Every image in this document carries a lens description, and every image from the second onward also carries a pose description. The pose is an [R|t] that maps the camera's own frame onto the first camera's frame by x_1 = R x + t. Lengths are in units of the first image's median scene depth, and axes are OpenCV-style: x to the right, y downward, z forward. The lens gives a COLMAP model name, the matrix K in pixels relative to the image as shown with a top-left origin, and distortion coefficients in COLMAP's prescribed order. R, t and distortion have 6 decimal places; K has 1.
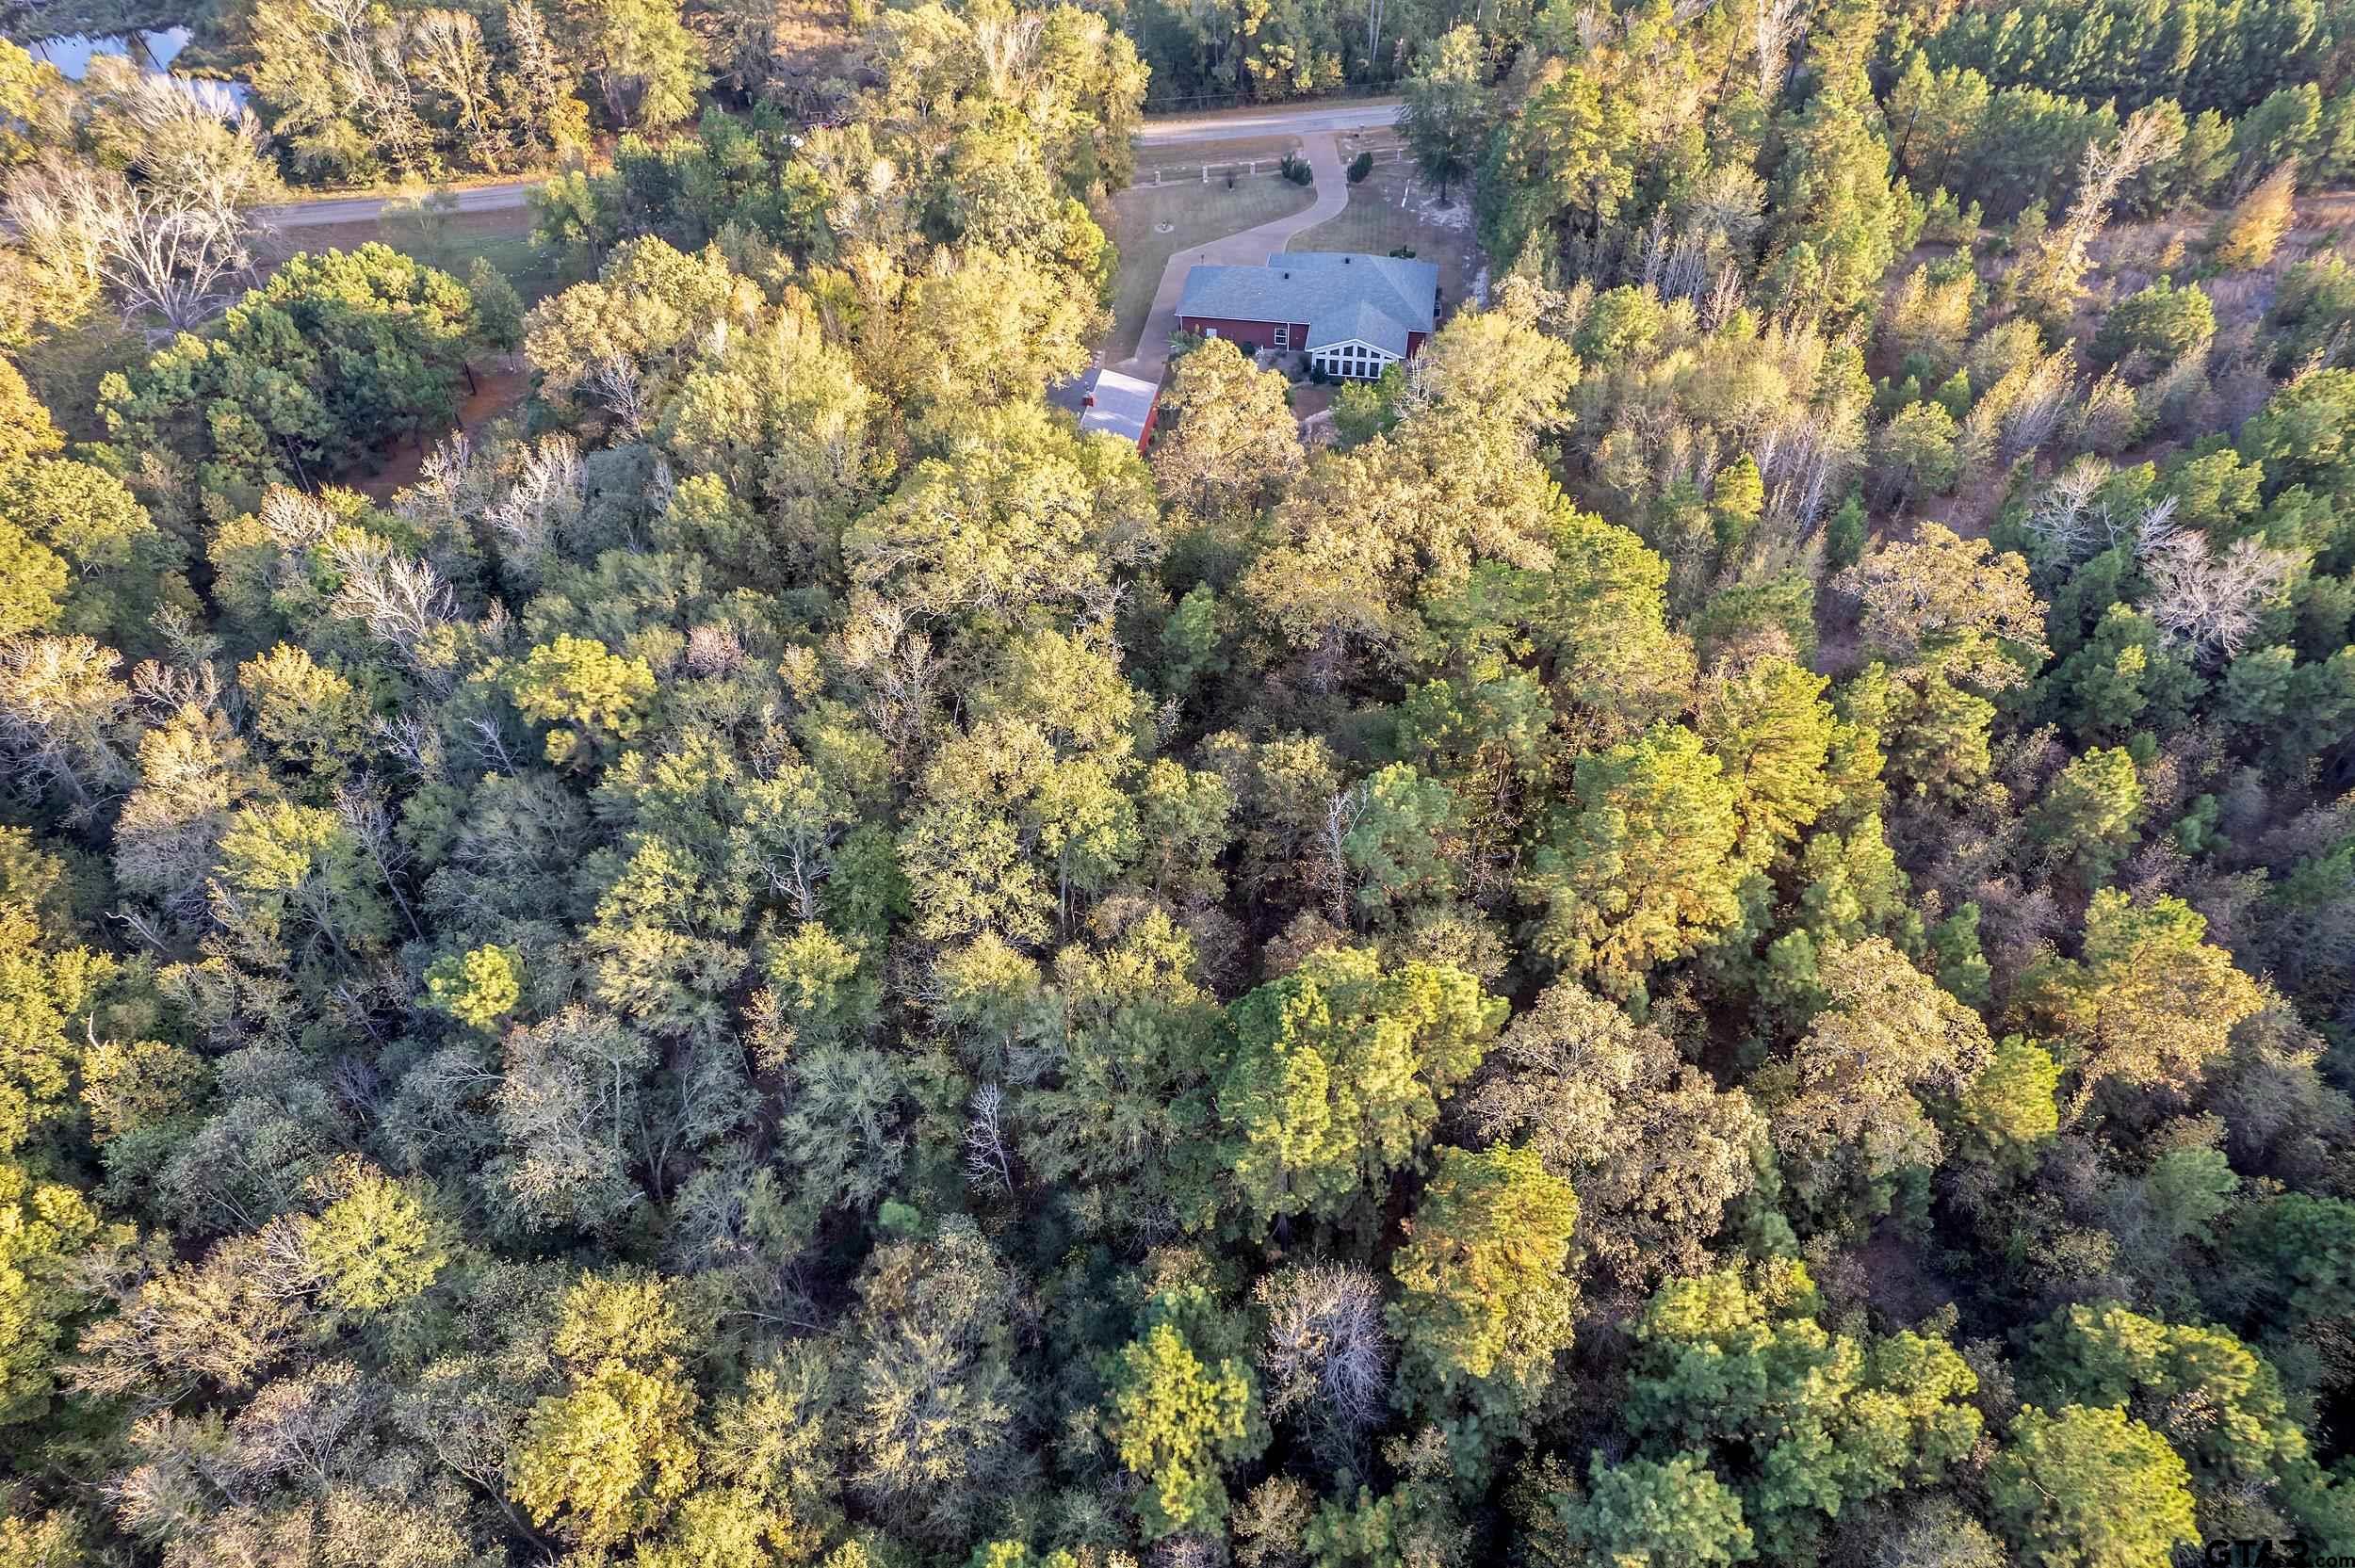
lens RADIAL K [[1504.7, 0, 1177.5], [0, 1504.7, 784.0], [0, 0, 1]] dist [-0.076270, 0.073076]
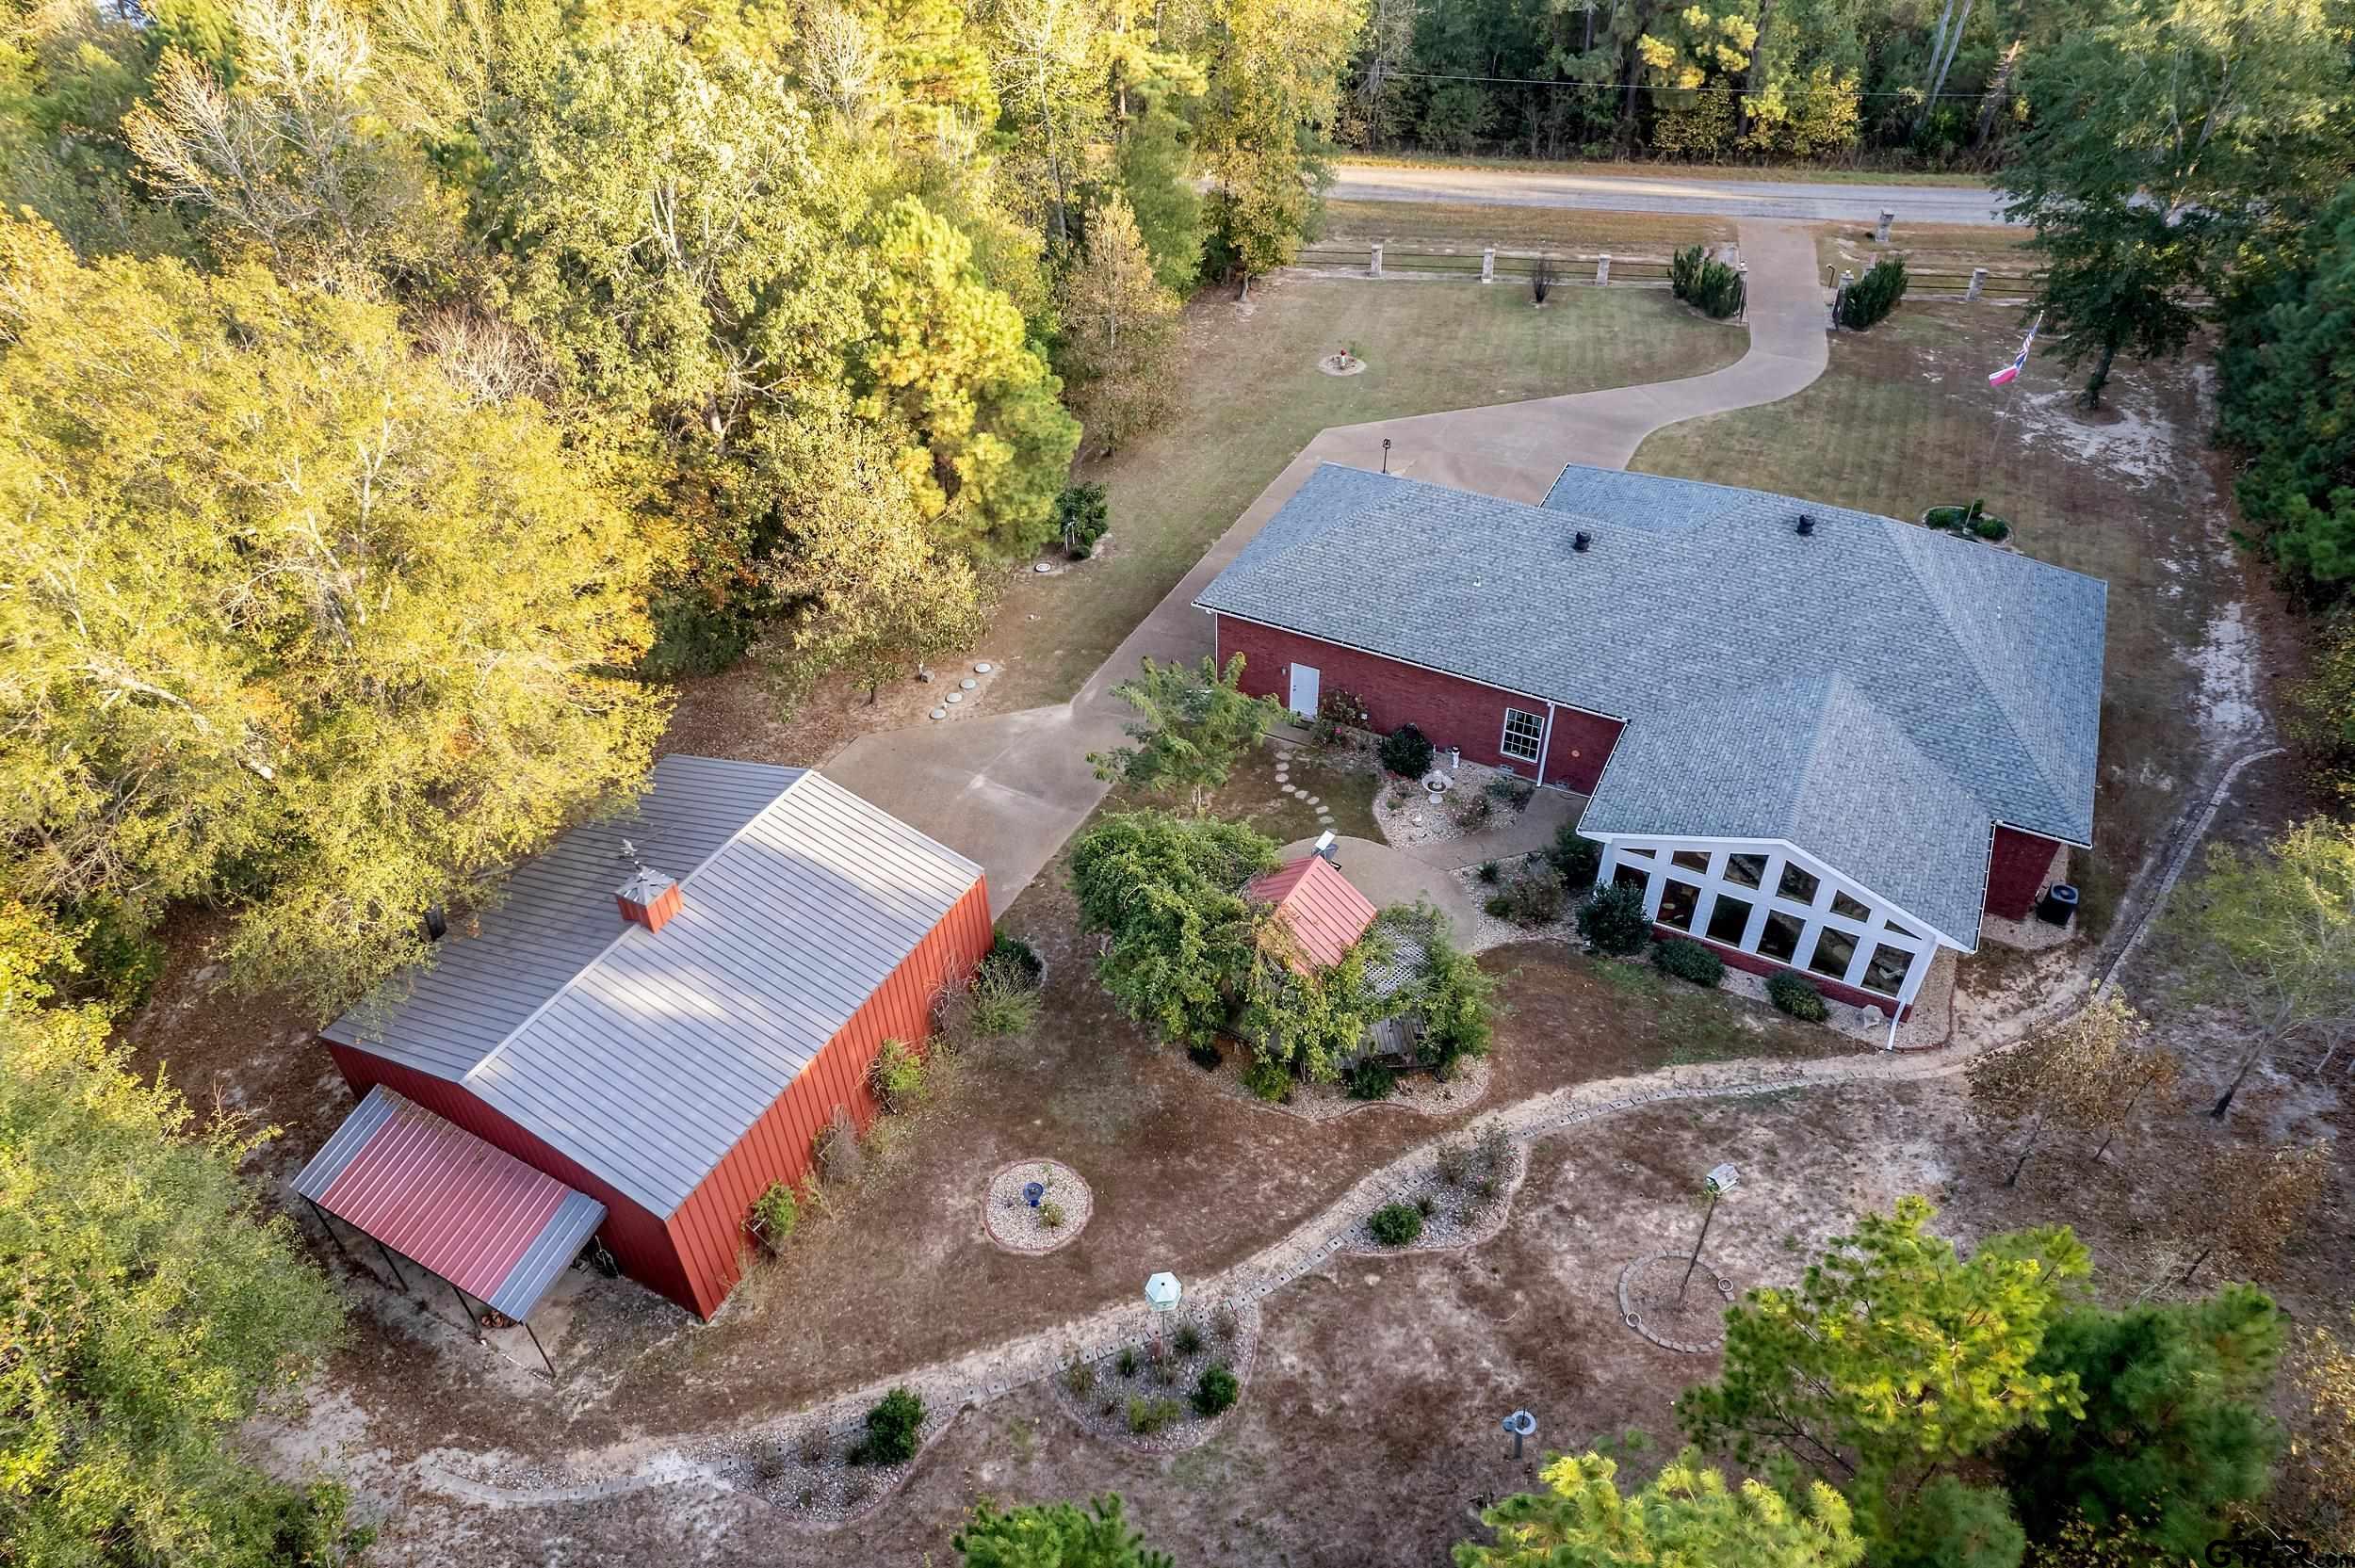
lens RADIAL K [[1504.7, 0, 1177.5], [0, 1504.7, 784.0], [0, 0, 1]] dist [-0.076270, 0.073076]
pose [[0.952293, 0.200664, -0.229937, 0.076445], [-0.223939, 0.971332, -0.079779, -0.259556], [0.207337, 0.127465, 0.969930, 0.721774]]
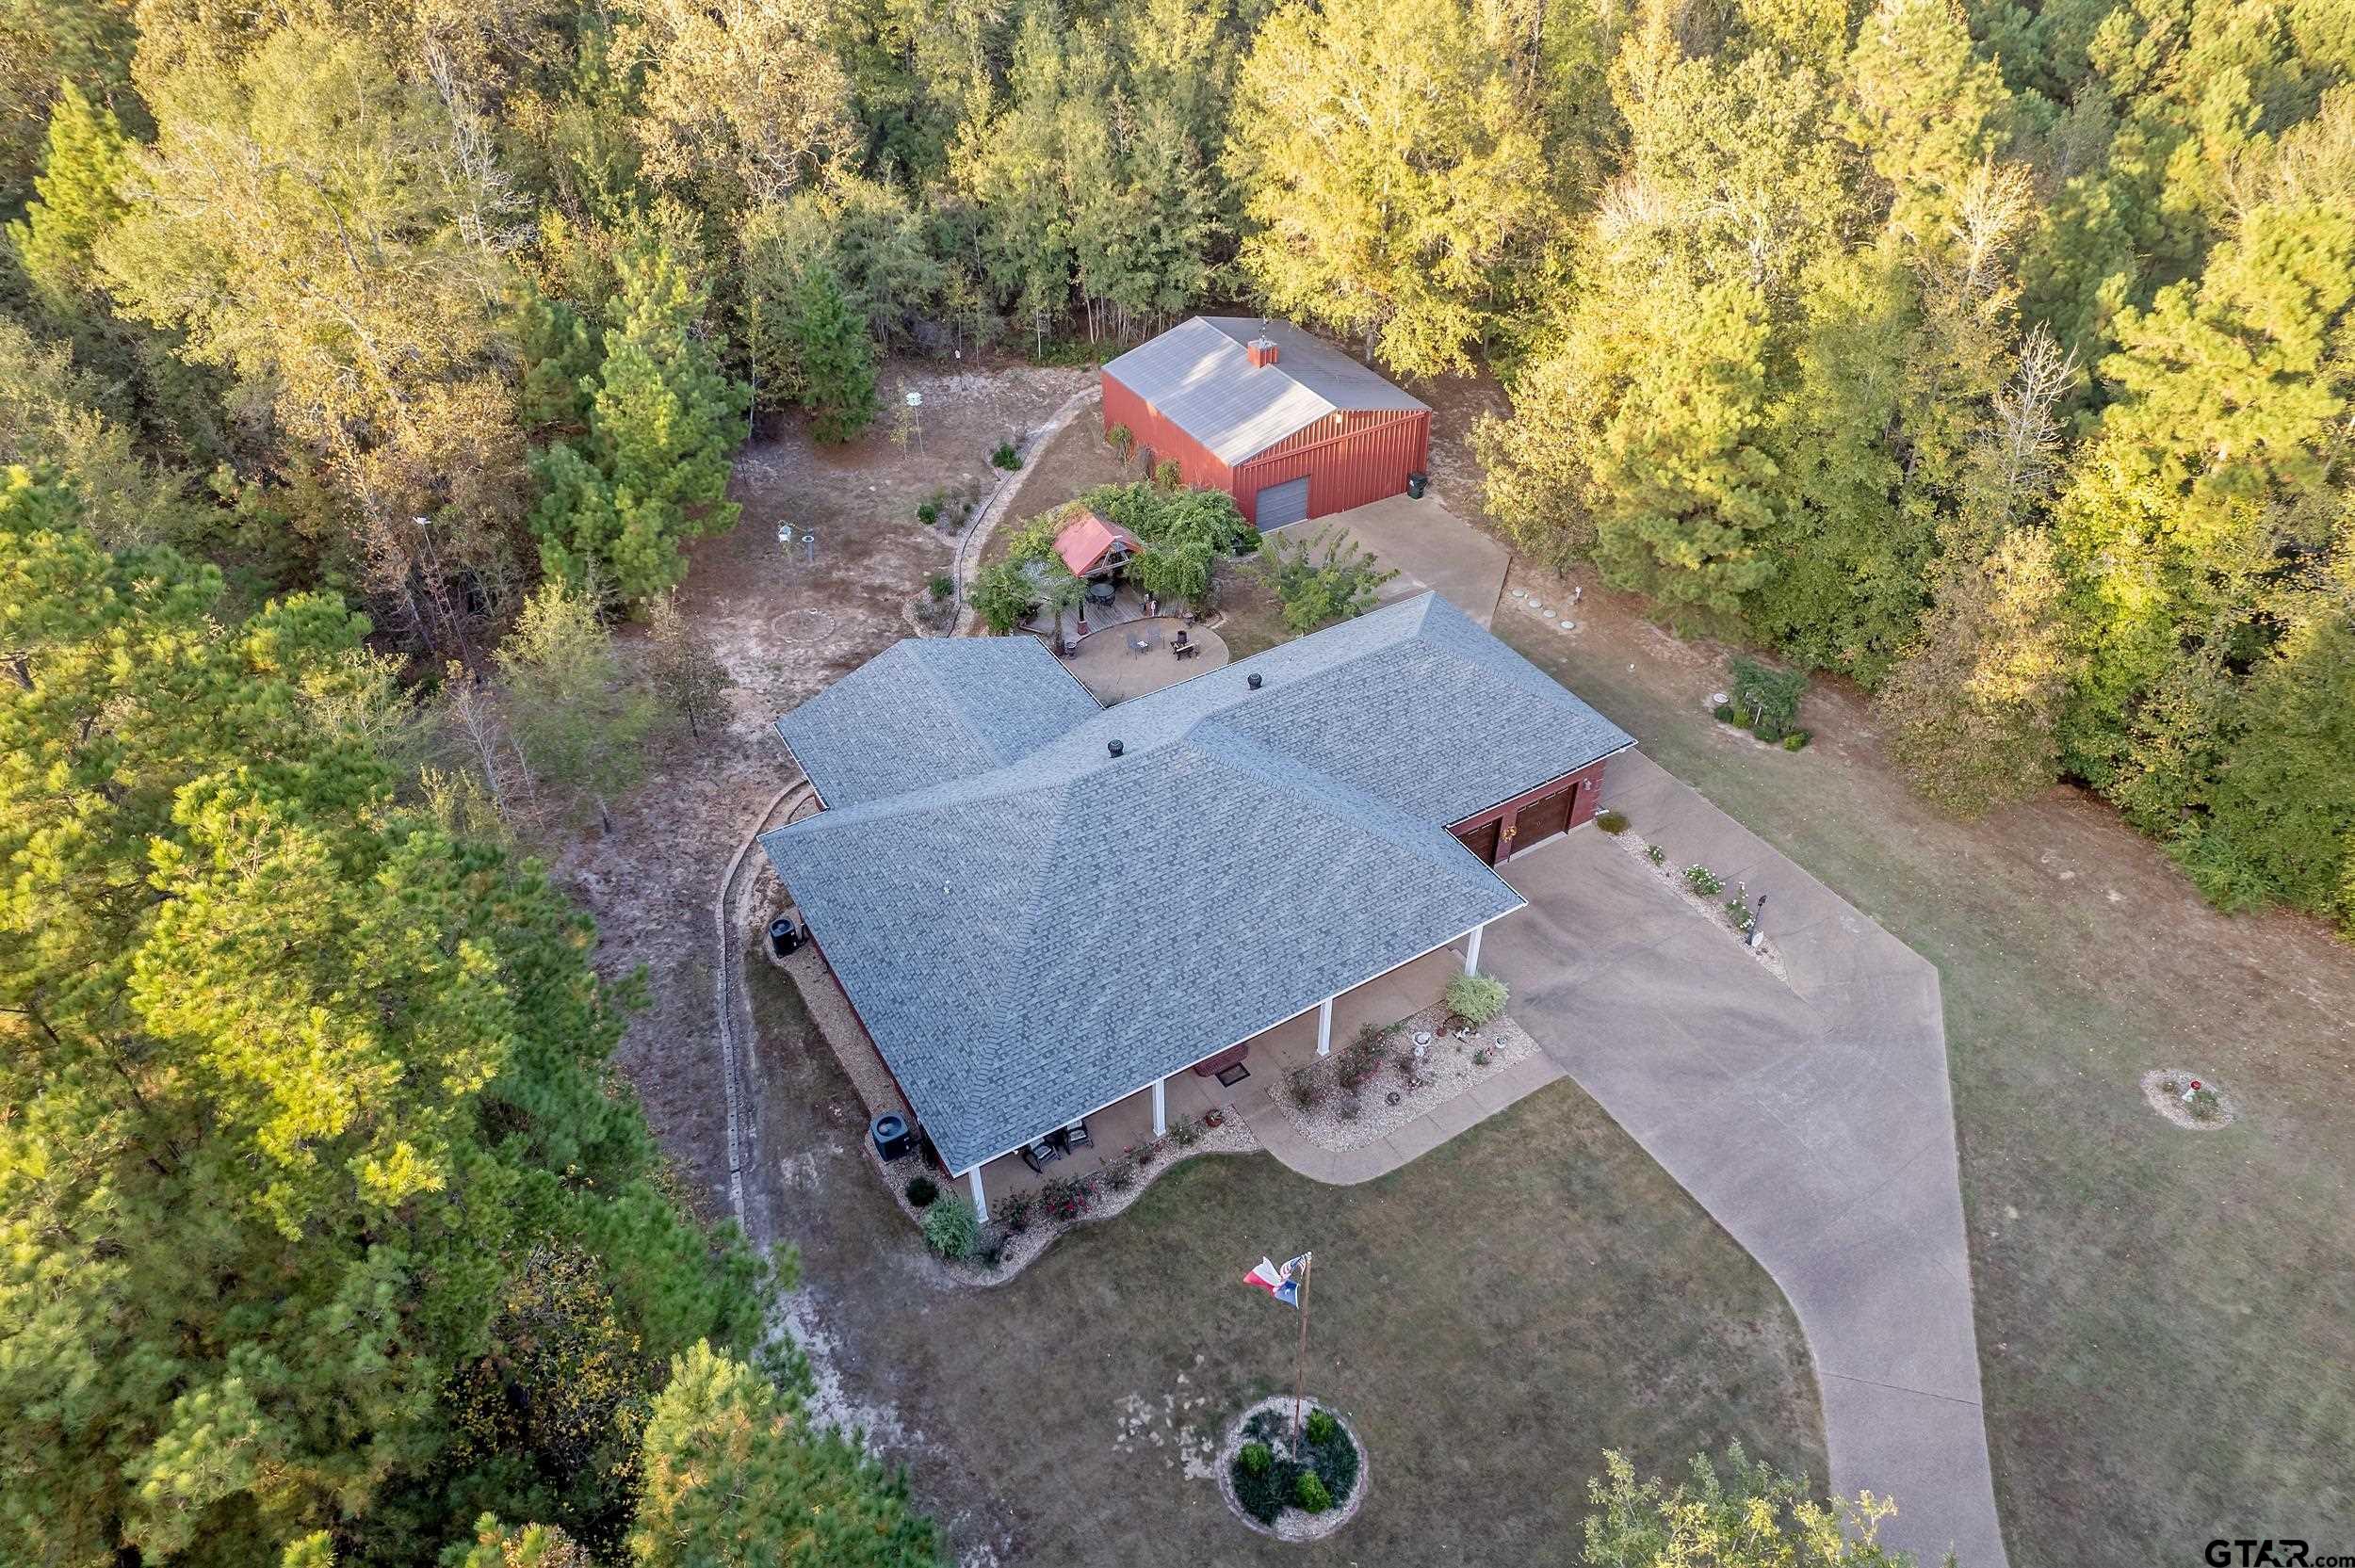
lens RADIAL K [[1504.7, 0, 1177.5], [0, 1504.7, 784.0], [0, 0, 1]] dist [-0.076270, 0.073076]
pose [[-0.763687, 0.431963, -0.479782, 0.247058], [-0.440911, 0.193871, 0.876363, -0.612335], [0.471572, 0.880808, 0.042401, 1.022704]]
